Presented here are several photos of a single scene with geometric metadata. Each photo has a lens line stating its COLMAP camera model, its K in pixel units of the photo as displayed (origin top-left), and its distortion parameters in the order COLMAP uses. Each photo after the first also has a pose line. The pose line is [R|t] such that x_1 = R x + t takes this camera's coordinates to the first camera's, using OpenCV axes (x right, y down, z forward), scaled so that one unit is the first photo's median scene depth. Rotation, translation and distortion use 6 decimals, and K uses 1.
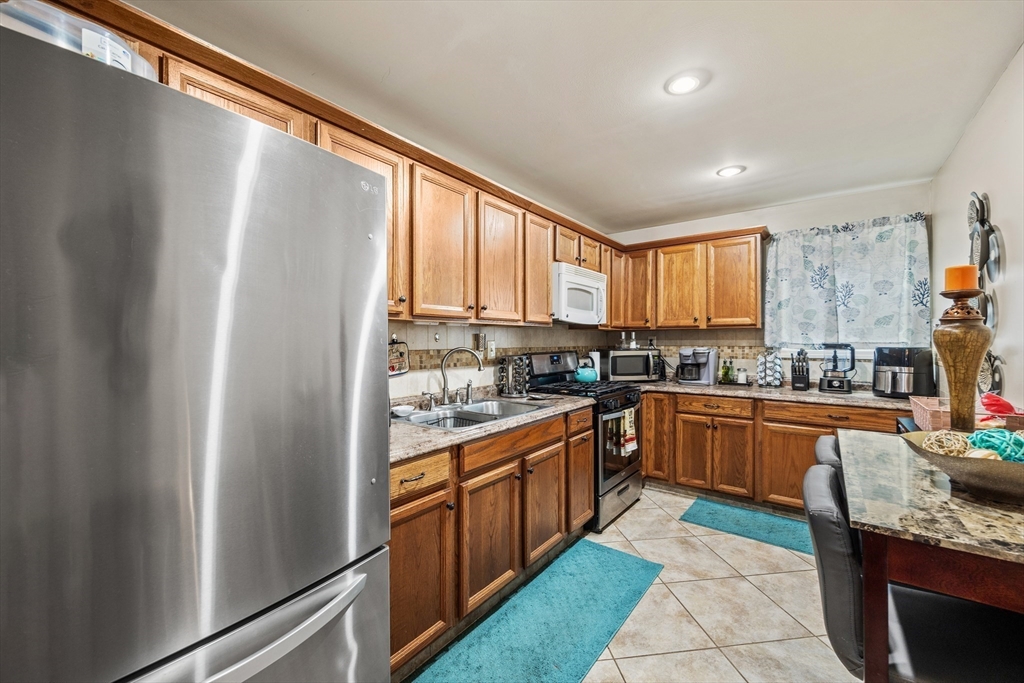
lens RADIAL K [[417.4, 0, 549.4], [0, 417.4, 336.1], [0, 0, 1]] dist [-0.000586, 0.000010]
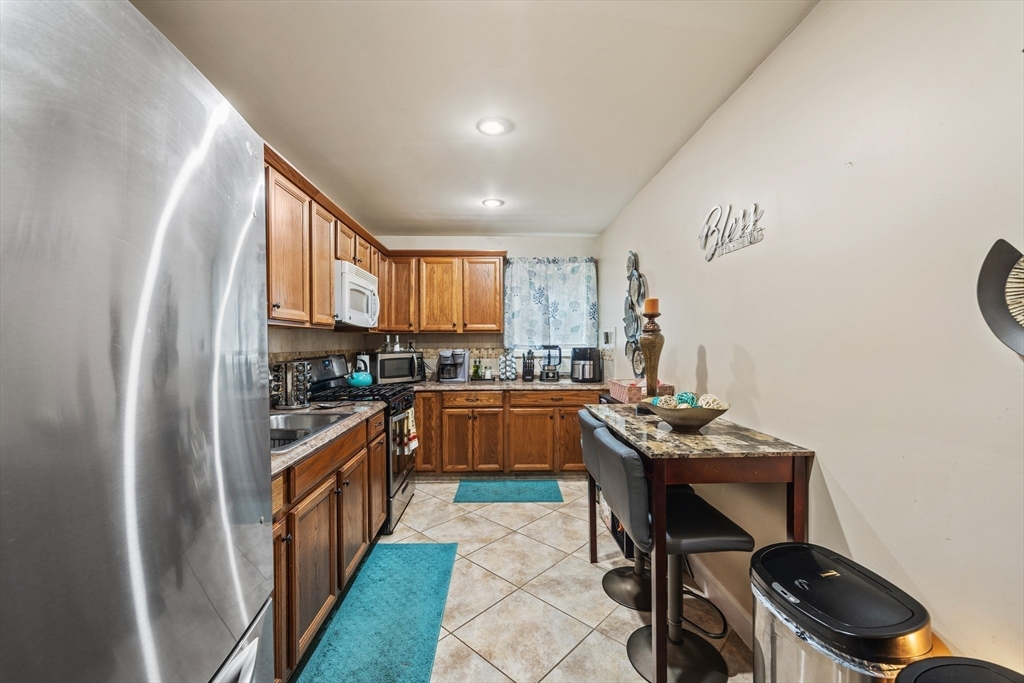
lens RADIAL K [[412.9, 0, 512.0], [0, 412.9, 341.5], [0, 0, 1]] dist [0.000554, 0.000133]
pose [[0.773573, -0.000371, 0.633707, -0.264281], [-0.003481, 0.999982, 0.004836, -0.000556], [-0.633698, -0.005947, 0.773558, 0.038272]]
